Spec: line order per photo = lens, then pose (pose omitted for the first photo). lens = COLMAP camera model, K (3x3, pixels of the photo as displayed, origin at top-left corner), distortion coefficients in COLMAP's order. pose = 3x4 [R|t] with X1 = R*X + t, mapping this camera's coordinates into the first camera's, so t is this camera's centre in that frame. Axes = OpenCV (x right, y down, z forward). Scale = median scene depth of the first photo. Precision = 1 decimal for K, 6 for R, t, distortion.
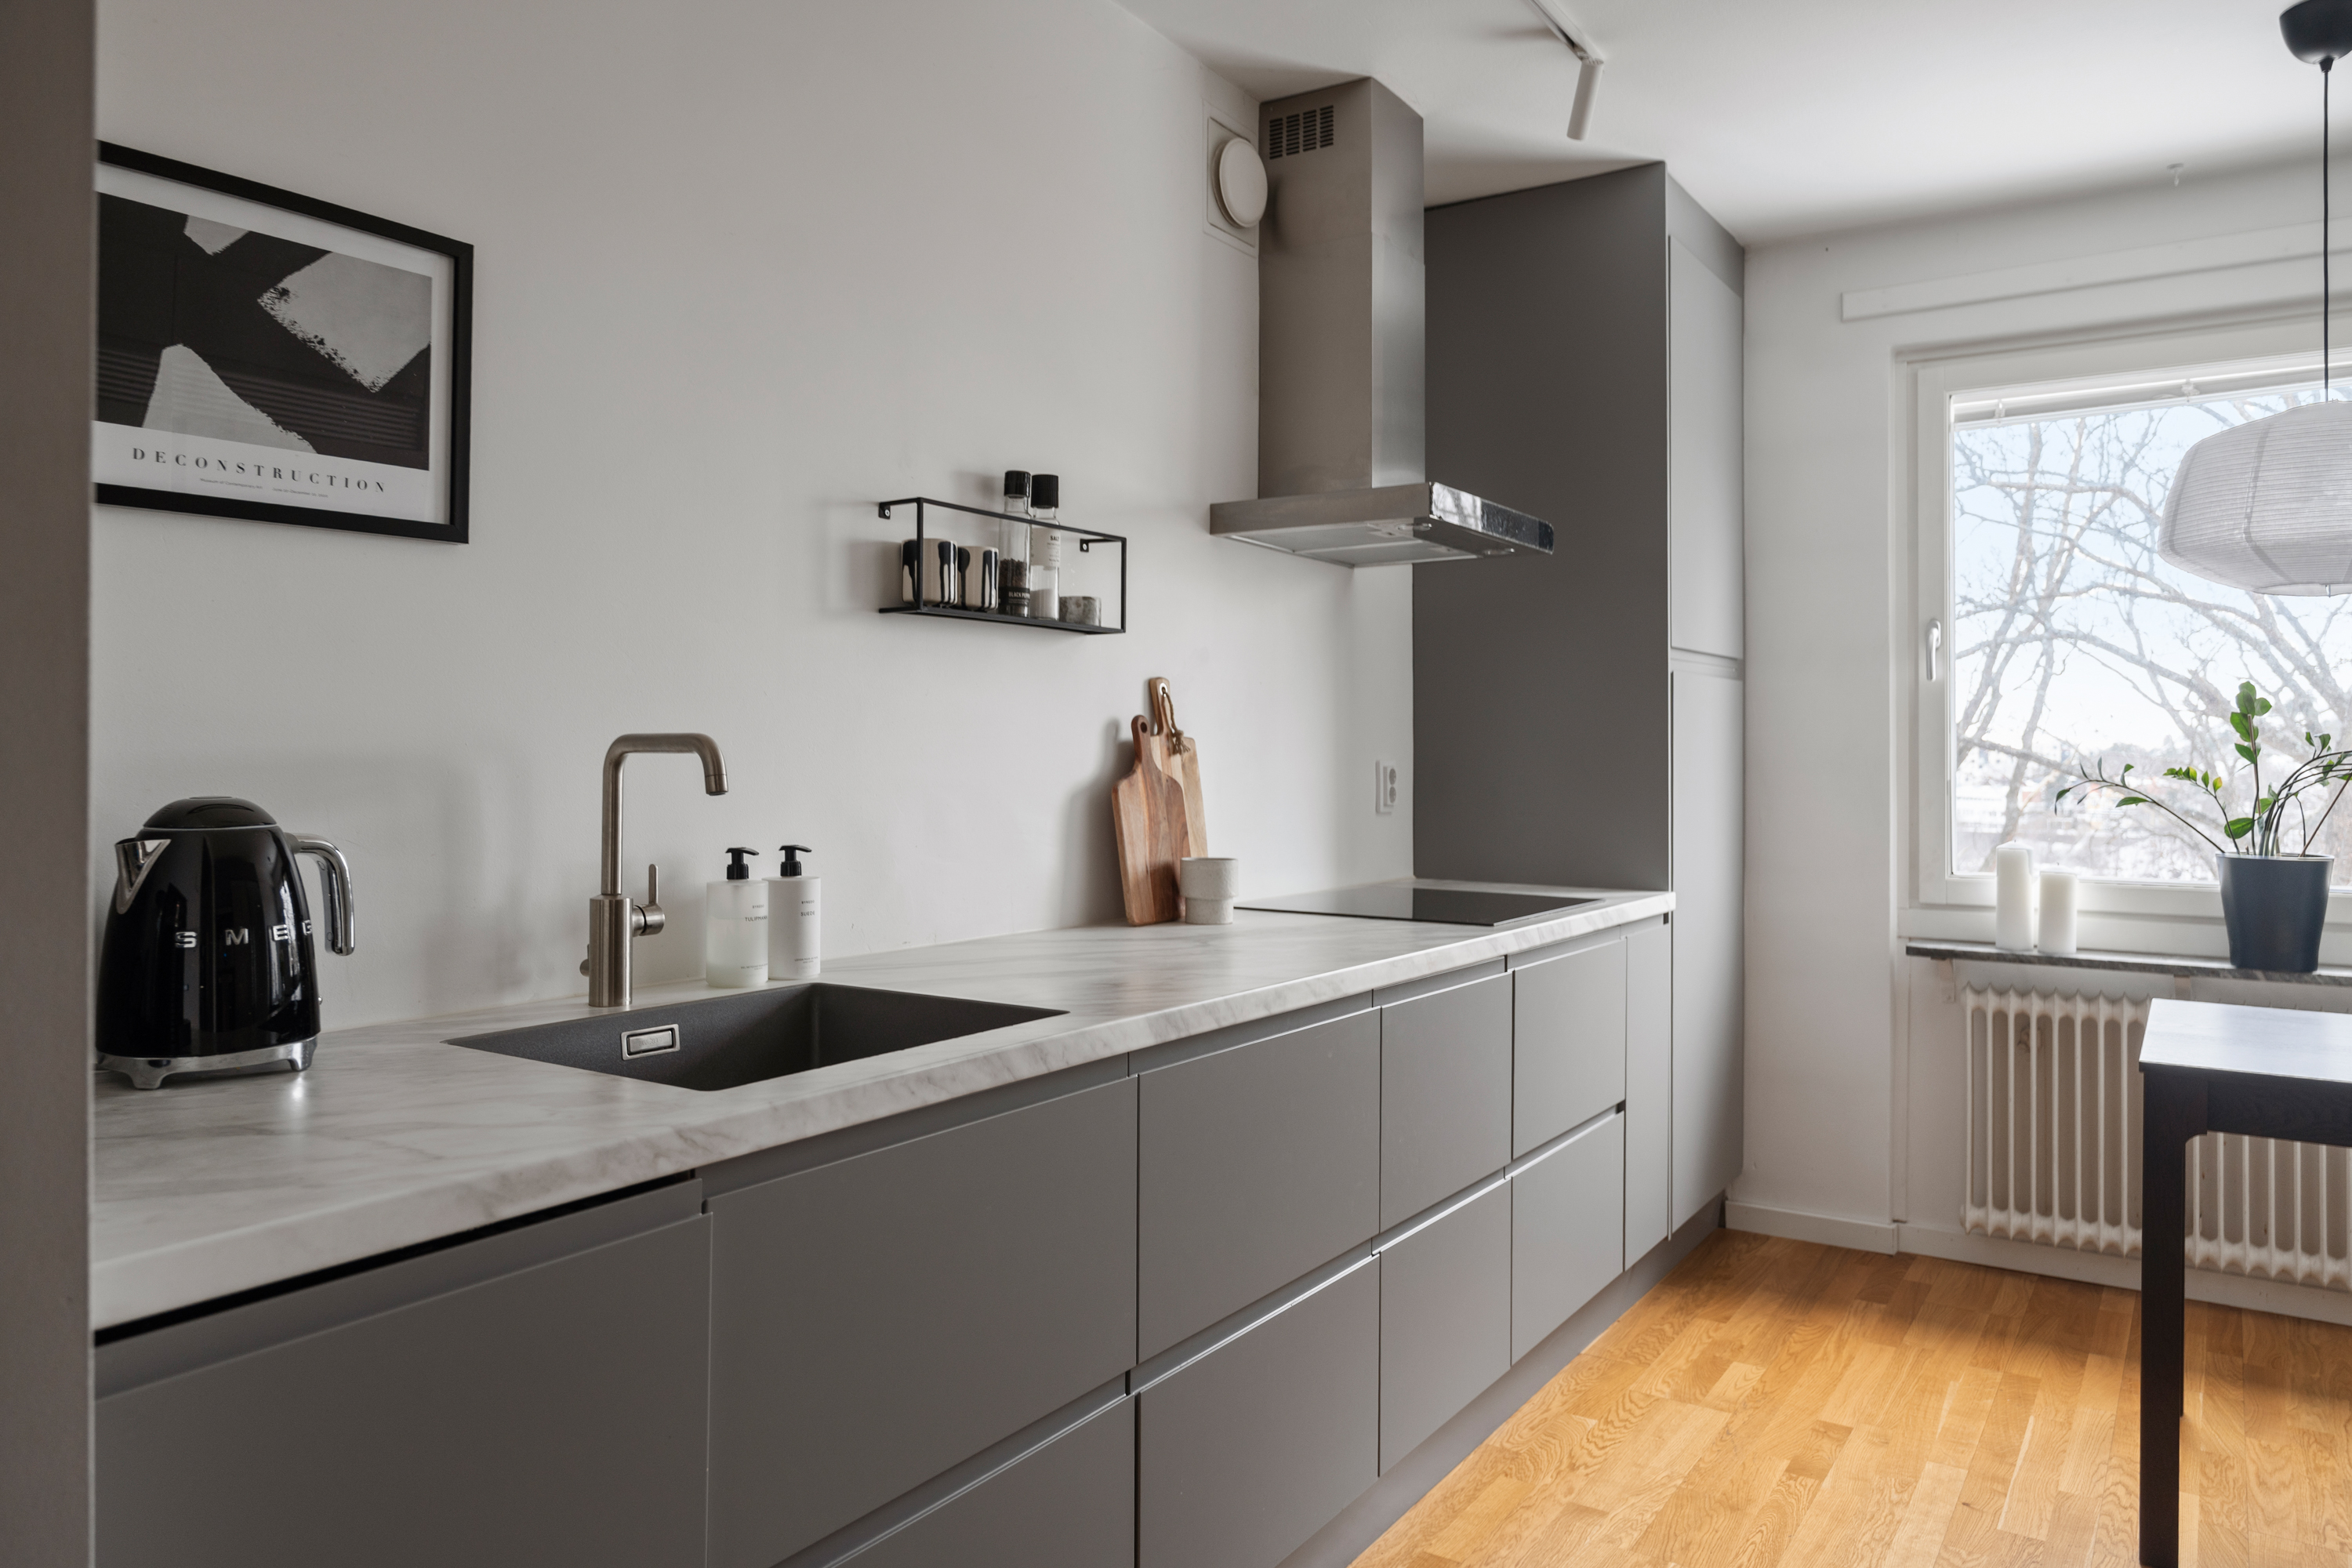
lens RADIAL K [[1615.4, 0, 1175.7], [0, 1615.4, 746.1], [0, 0, 1]] dist [-0.000733, 0.014681]
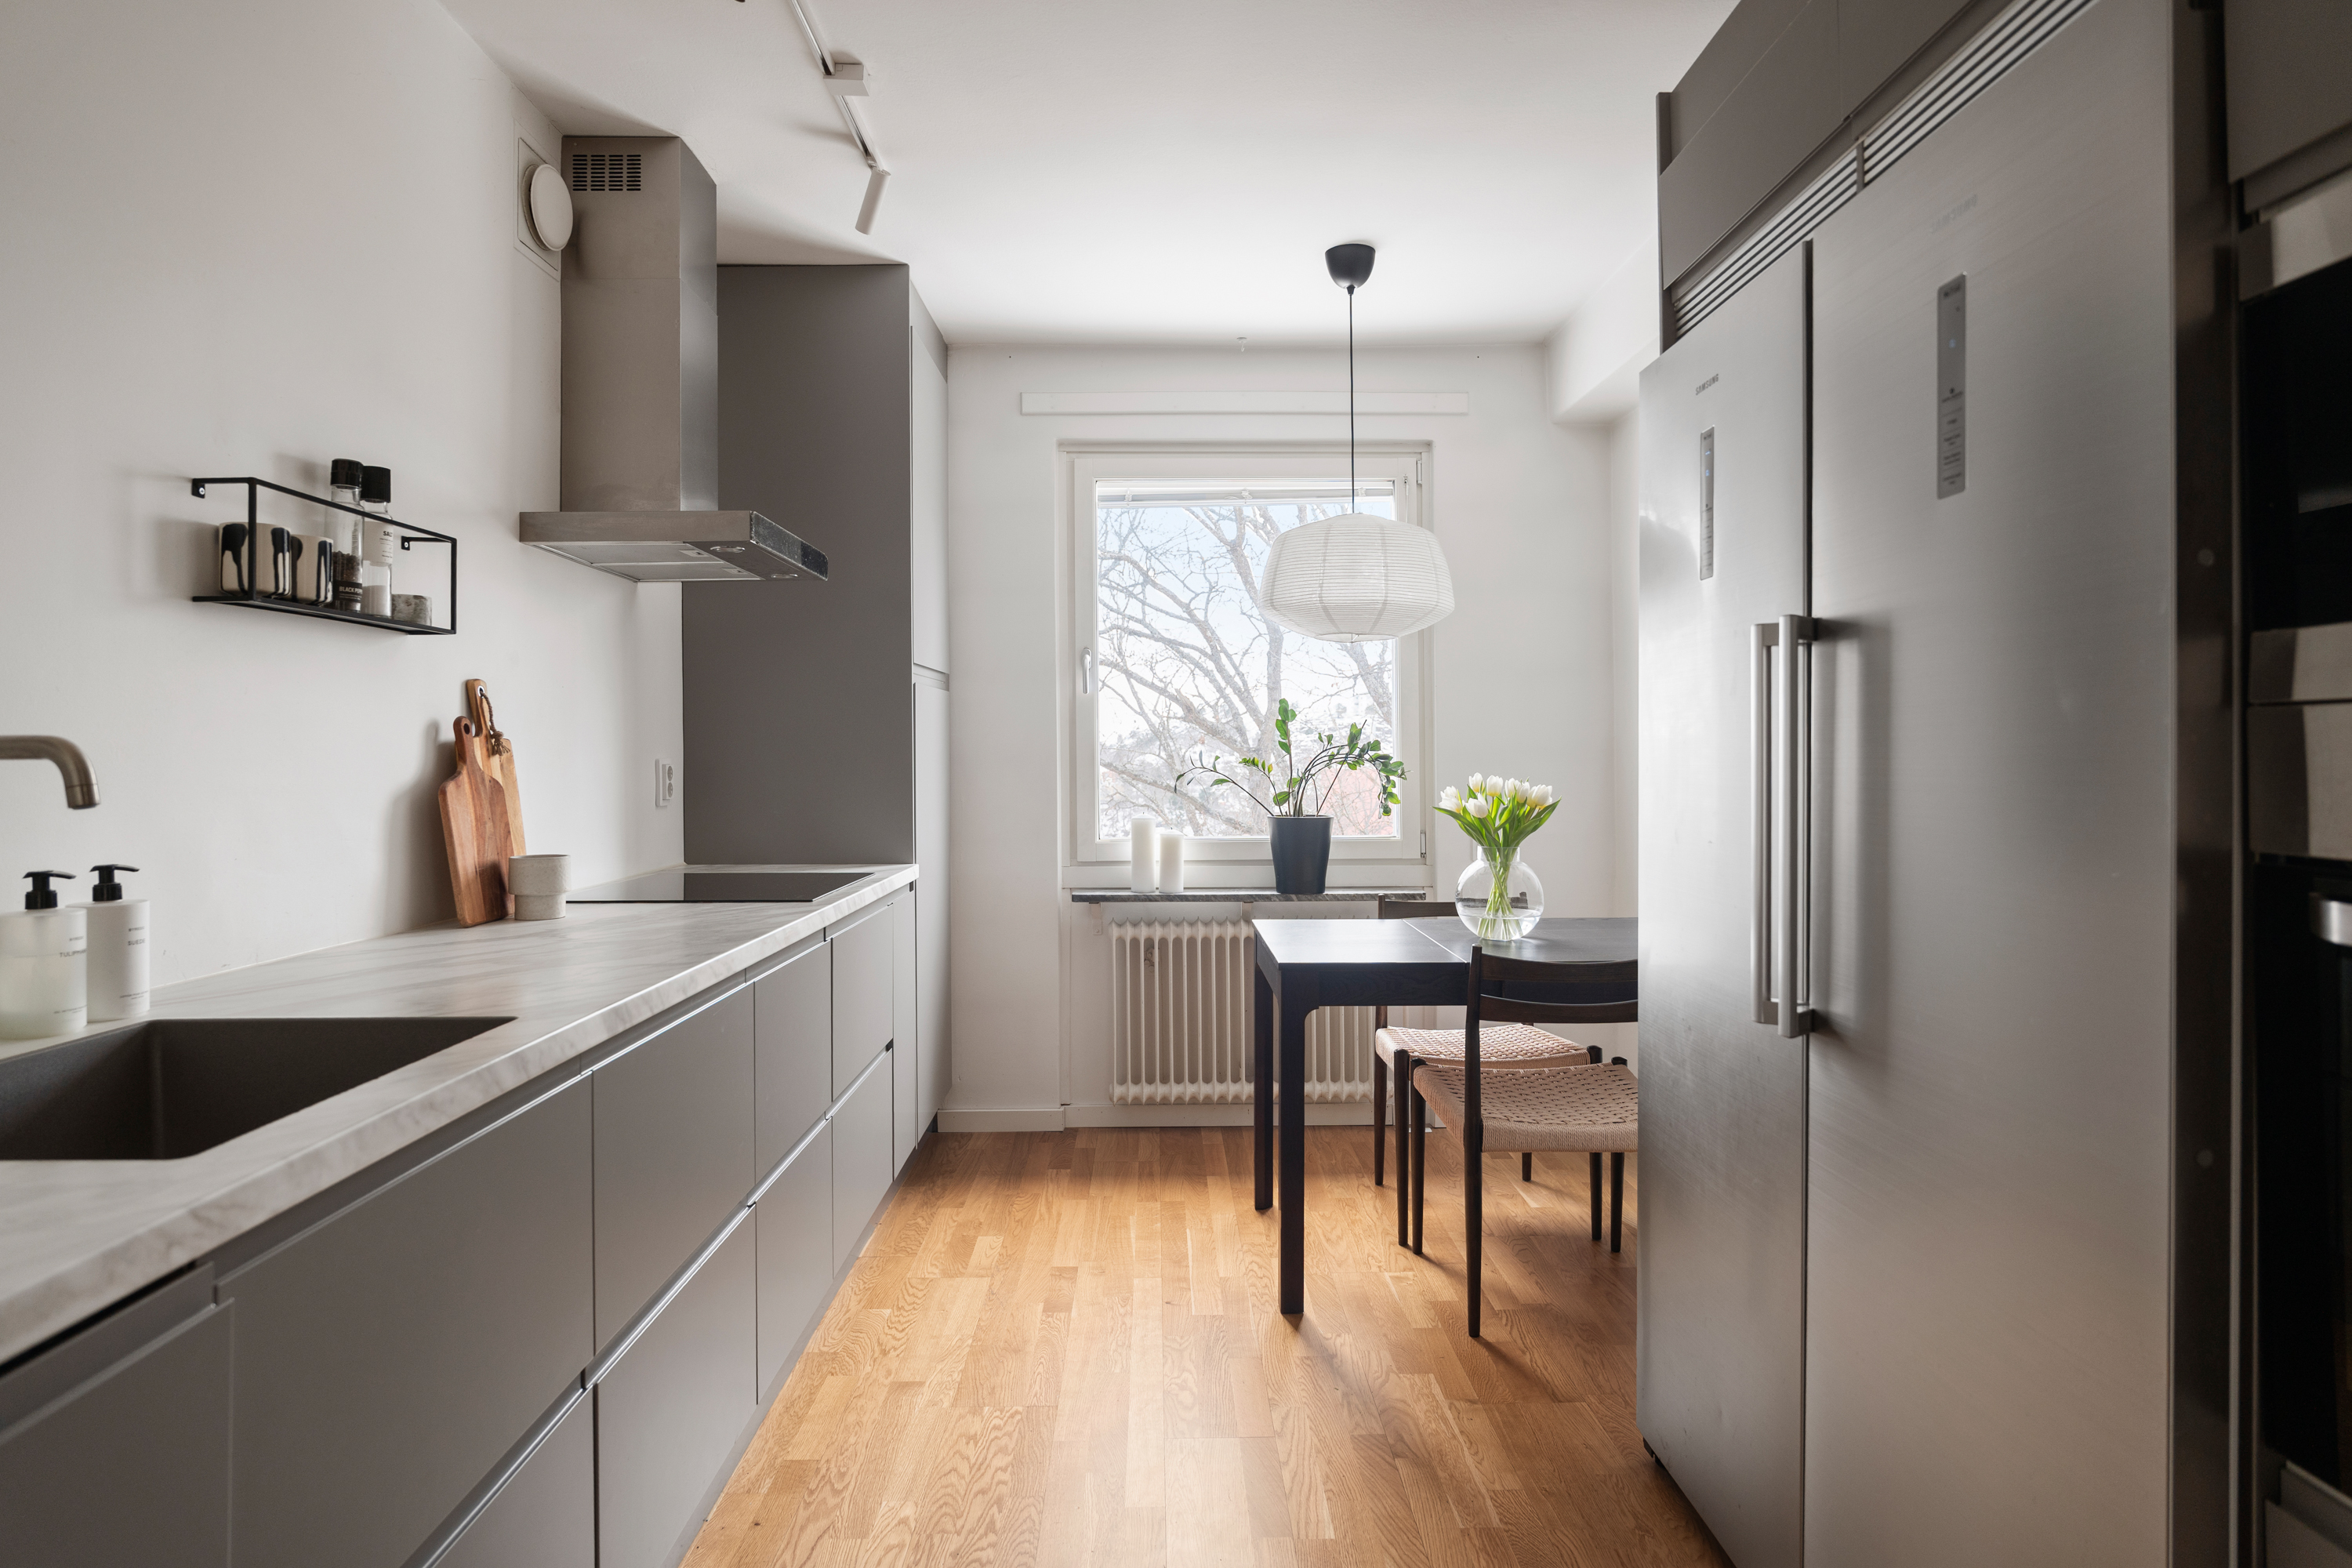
lens RADIAL K [[1342.4, 0, 1175.9], [0, 1342.4, 742.0], [0, 0, 1]] dist [-0.007782, 0.003108]
pose [[0.826673, -0.005106, 0.562659, -0.123142], [0.006108, 0.999981, 0.000099, -0.000739], [-0.562649, 0.003355, 0.826689, 0.062478]]
